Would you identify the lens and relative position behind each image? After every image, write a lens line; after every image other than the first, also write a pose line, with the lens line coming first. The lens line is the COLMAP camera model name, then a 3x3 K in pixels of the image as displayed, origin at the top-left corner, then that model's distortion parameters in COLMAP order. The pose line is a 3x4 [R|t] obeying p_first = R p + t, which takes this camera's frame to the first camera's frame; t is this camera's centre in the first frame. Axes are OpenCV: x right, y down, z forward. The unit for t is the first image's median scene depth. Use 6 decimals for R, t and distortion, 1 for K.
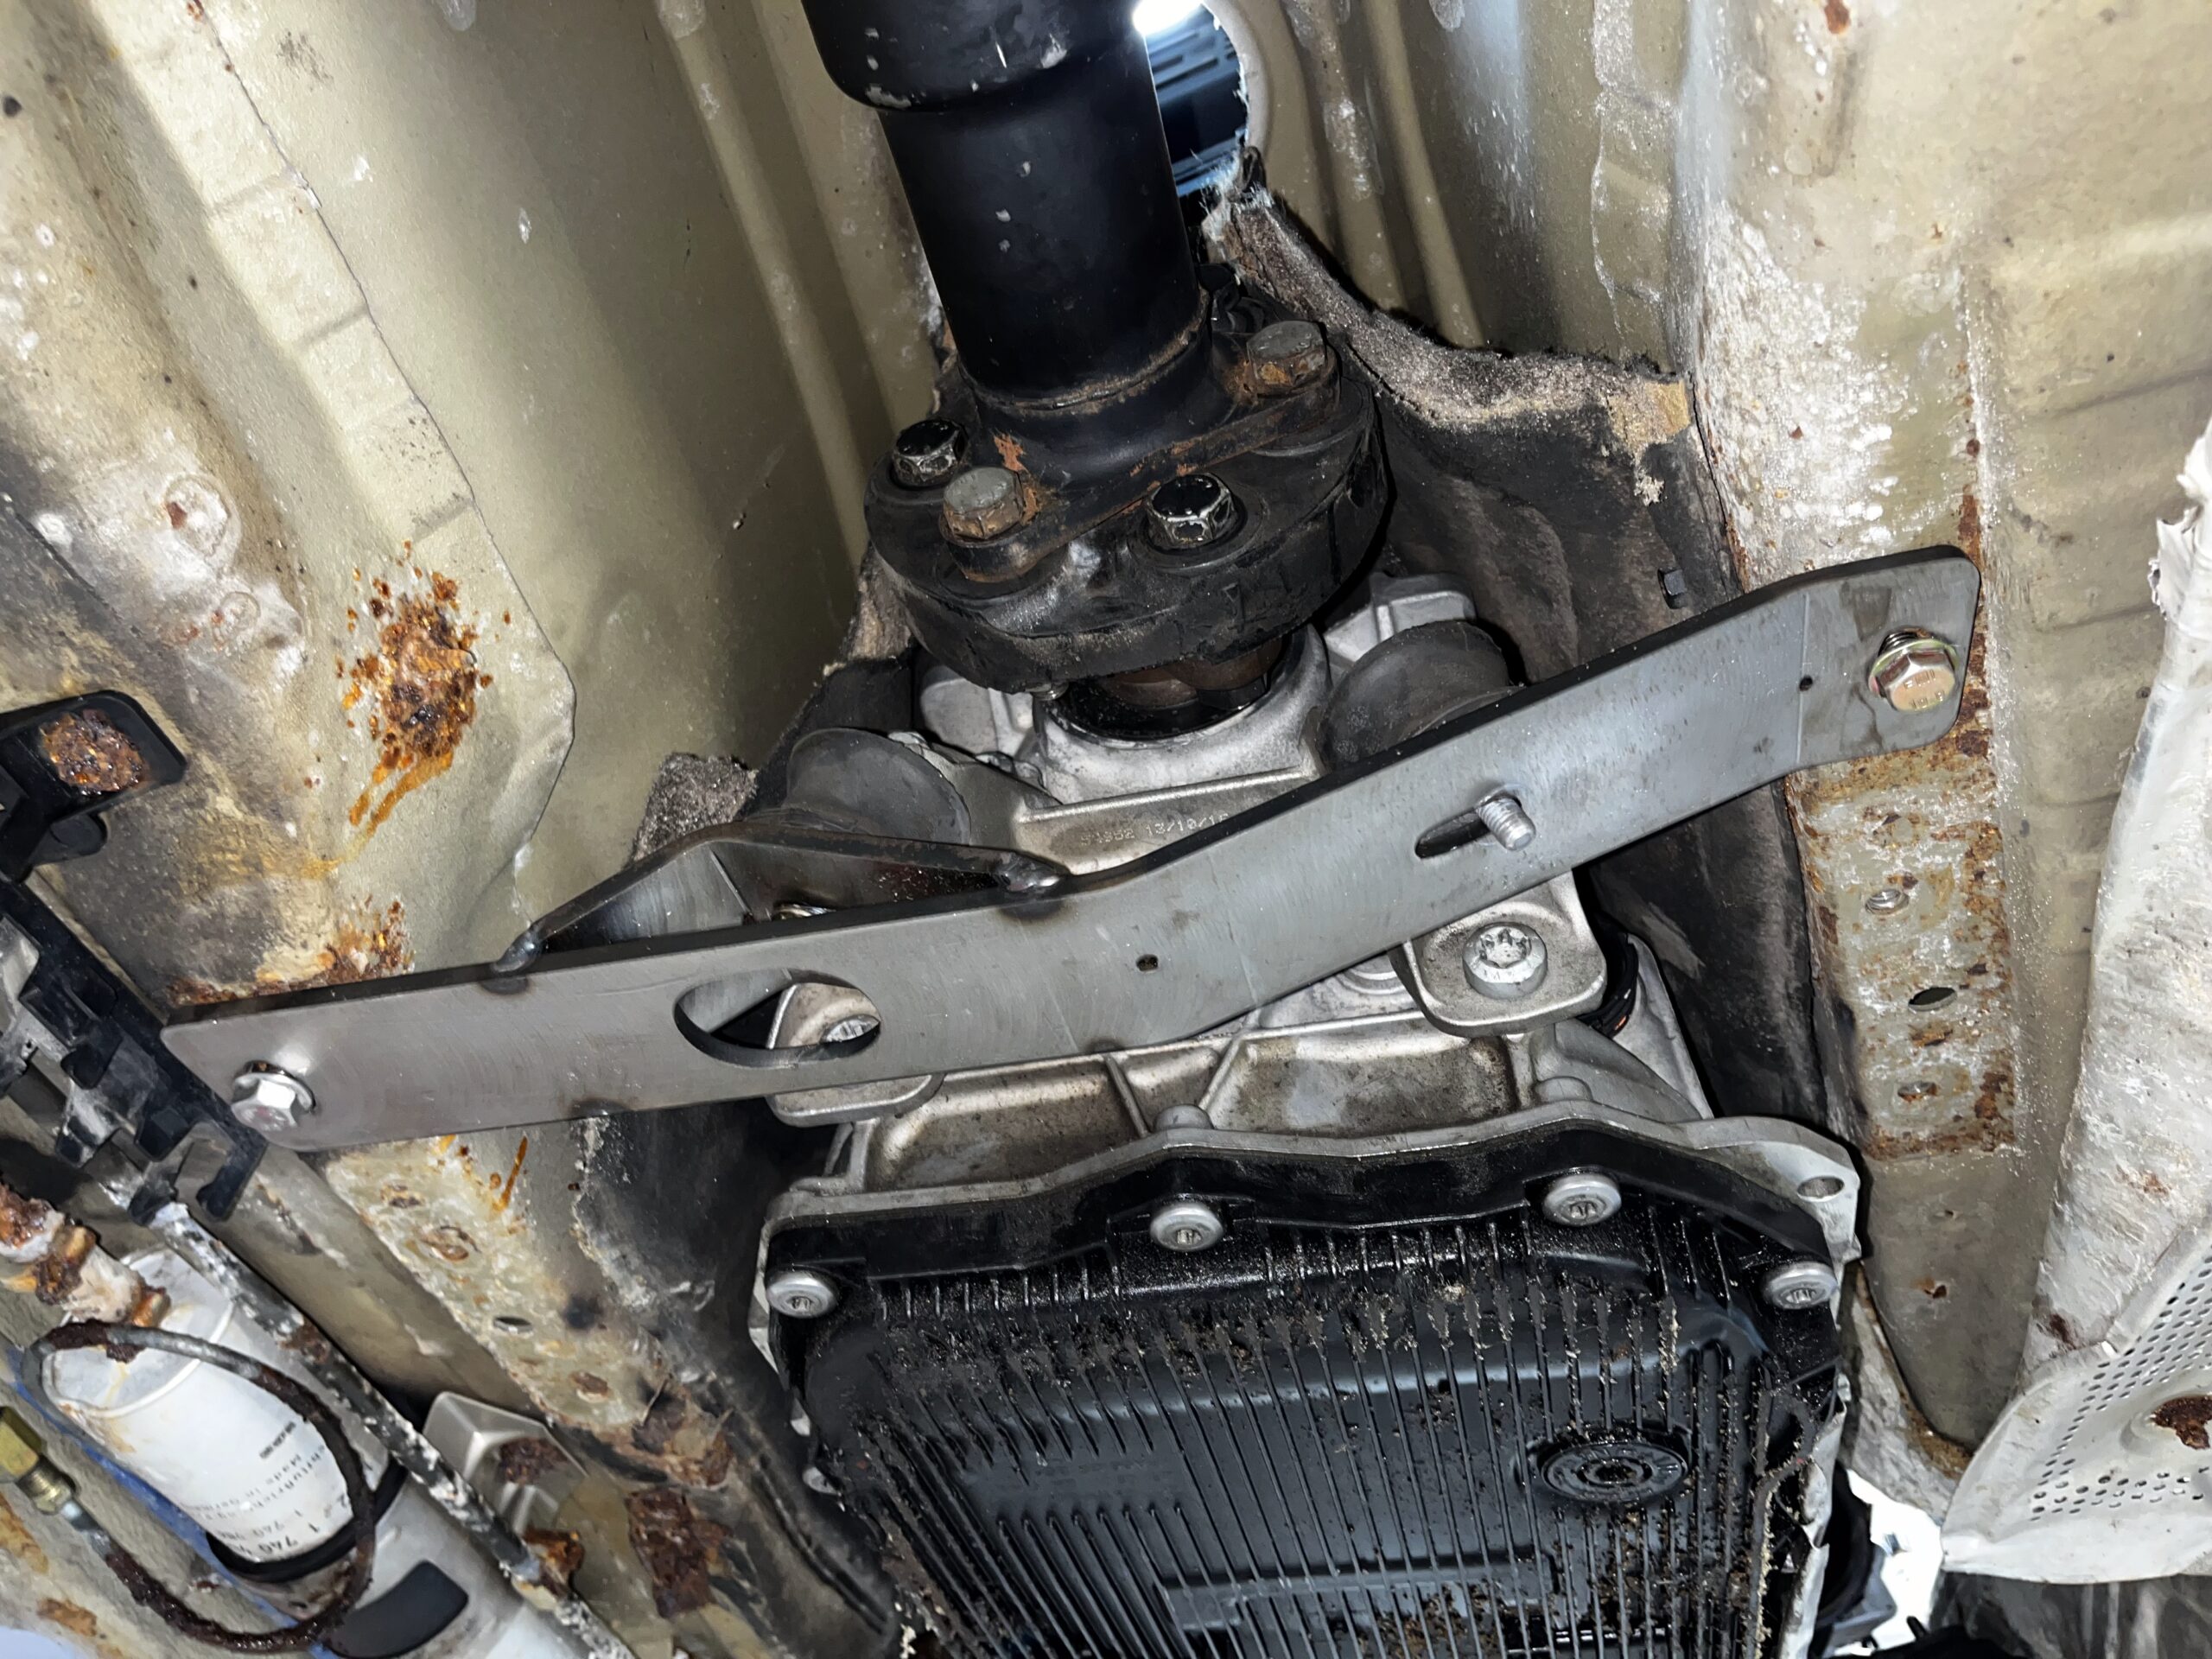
lens RADIAL K [[1680.6, 0, 1106.0], [0, 1680.6, 829.5], [0, 0, 1]] dist [0.016239, 0.004507]
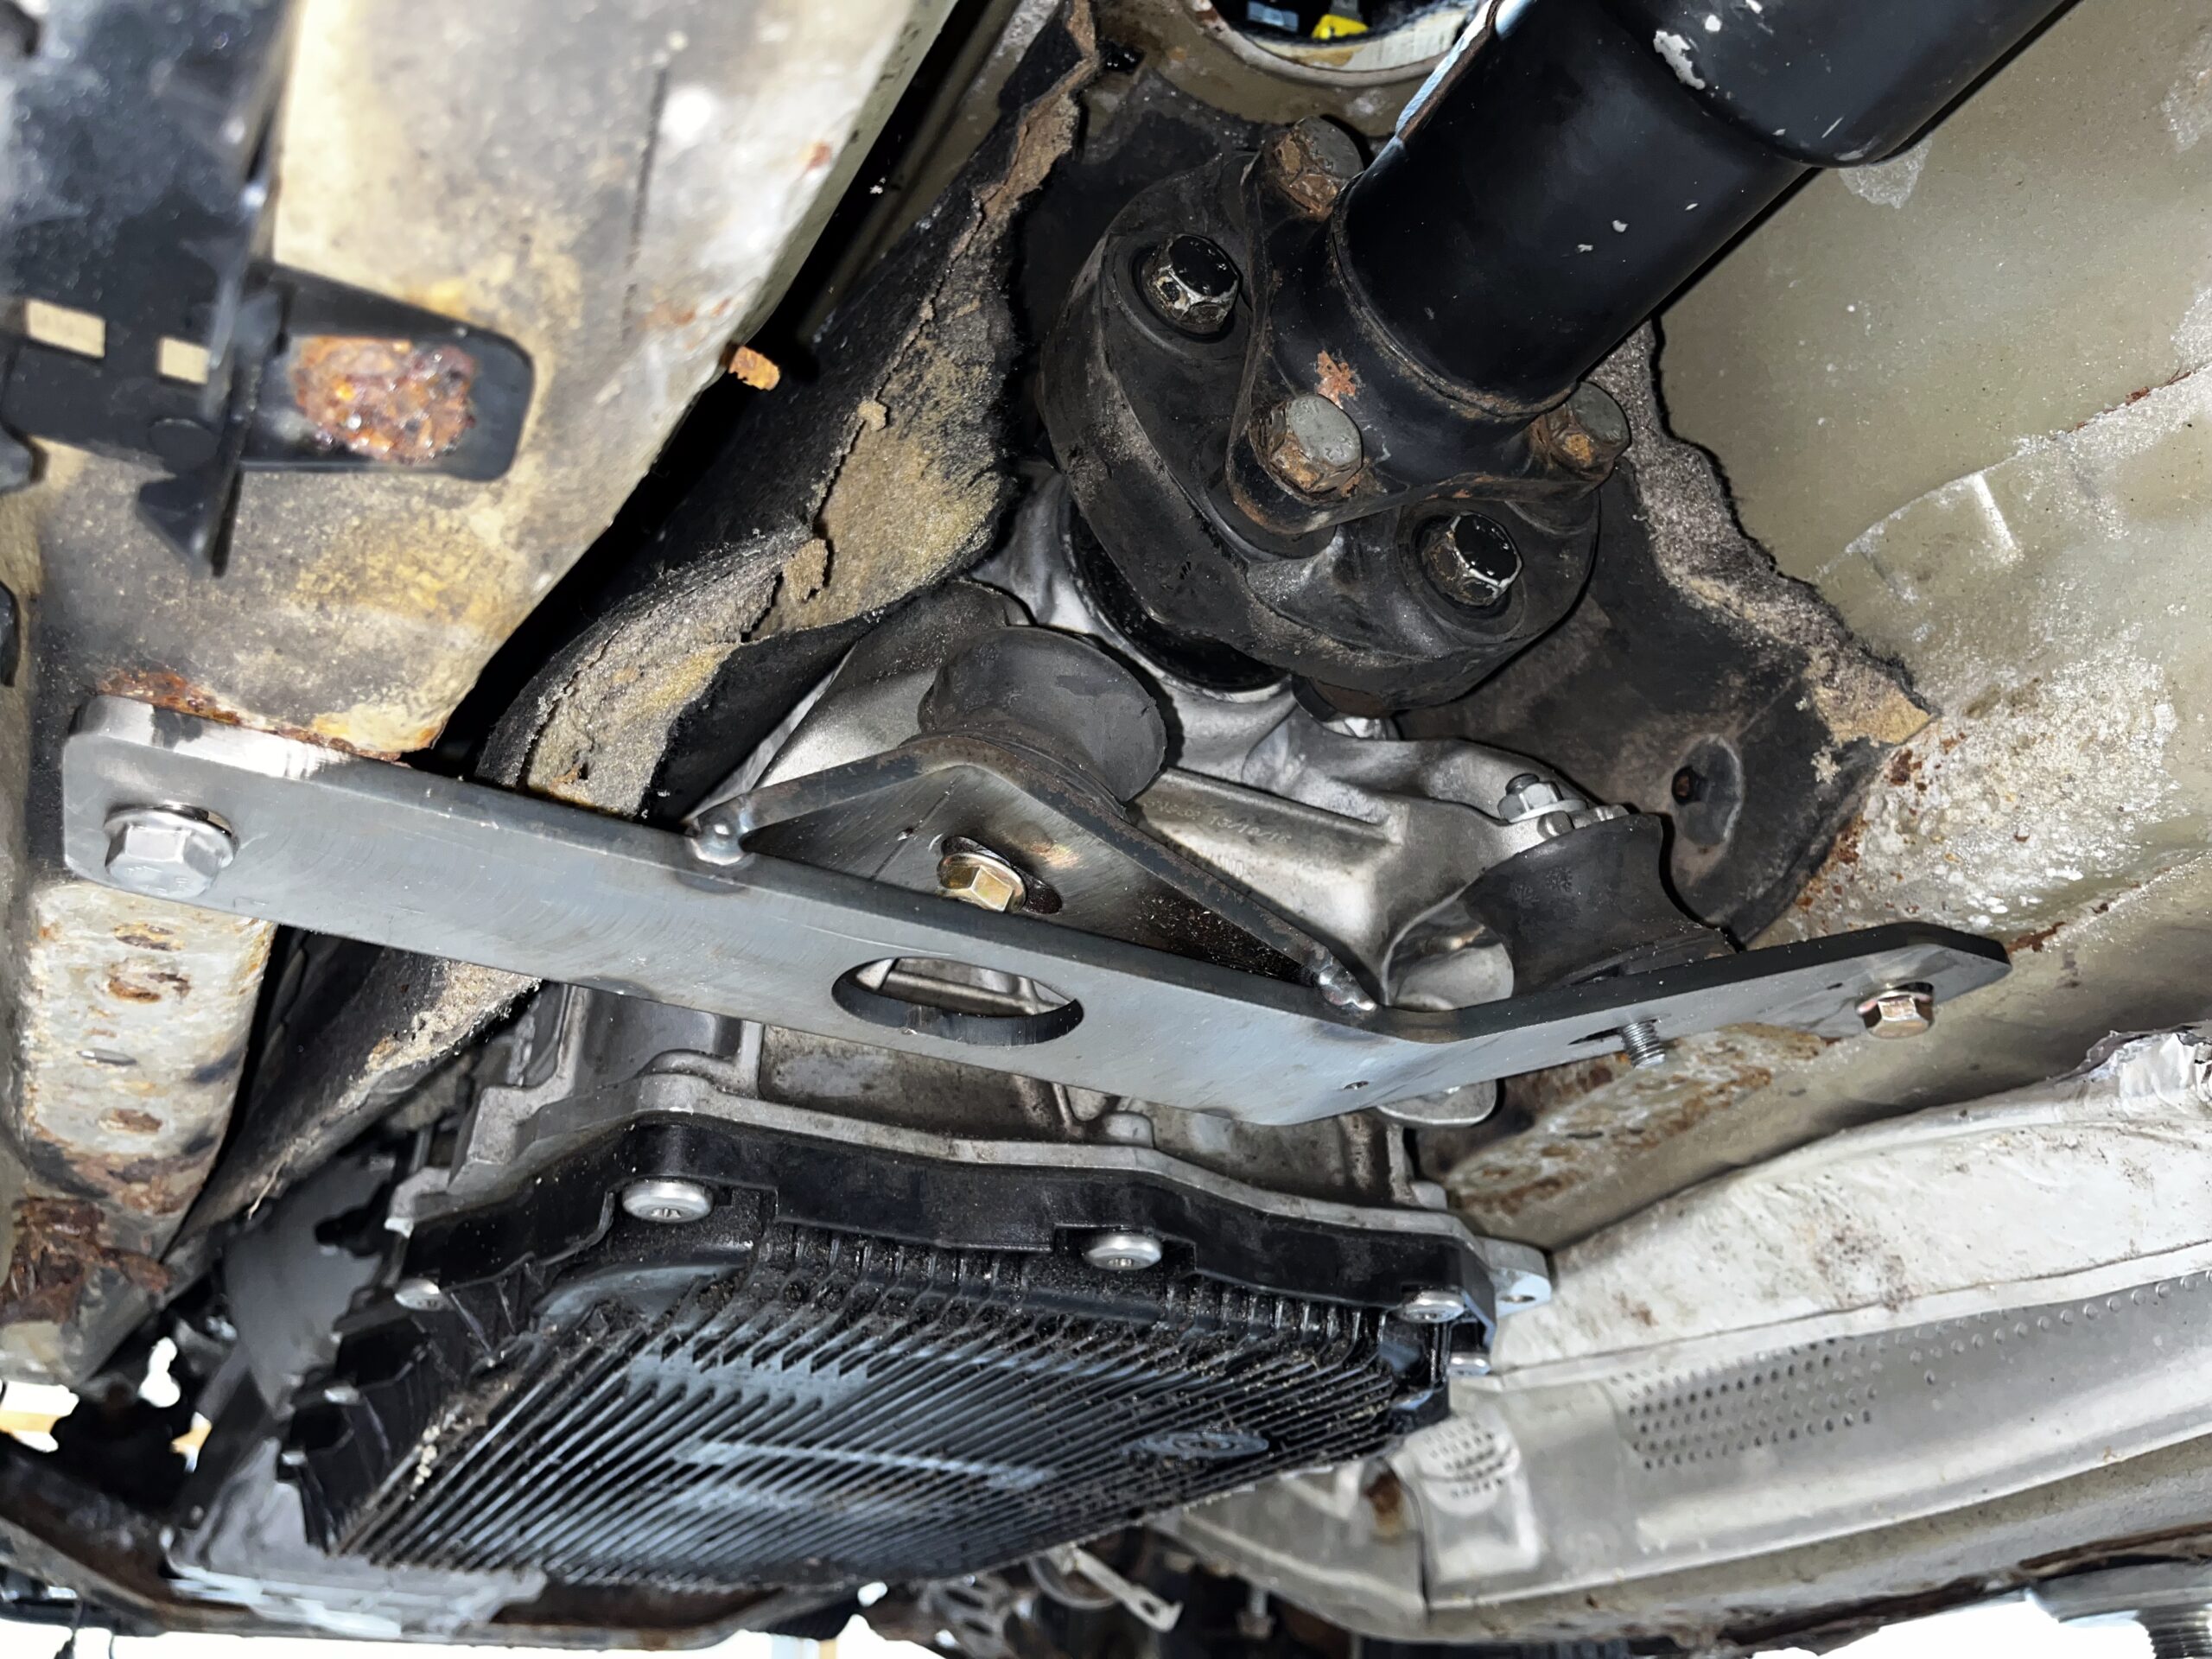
lens RADIAL K [[1680.6, 0, 1106.0], [0, 1680.6, 829.5], [0, 0, 1]] dist [0.016239, 0.004507]
pose [[0.756914, 0.320338, 0.569618, -0.582575], [-0.456918, 0.882579, 0.110819, -0.075104], [-0.467233, -0.344149, 0.814404, 0.322636]]
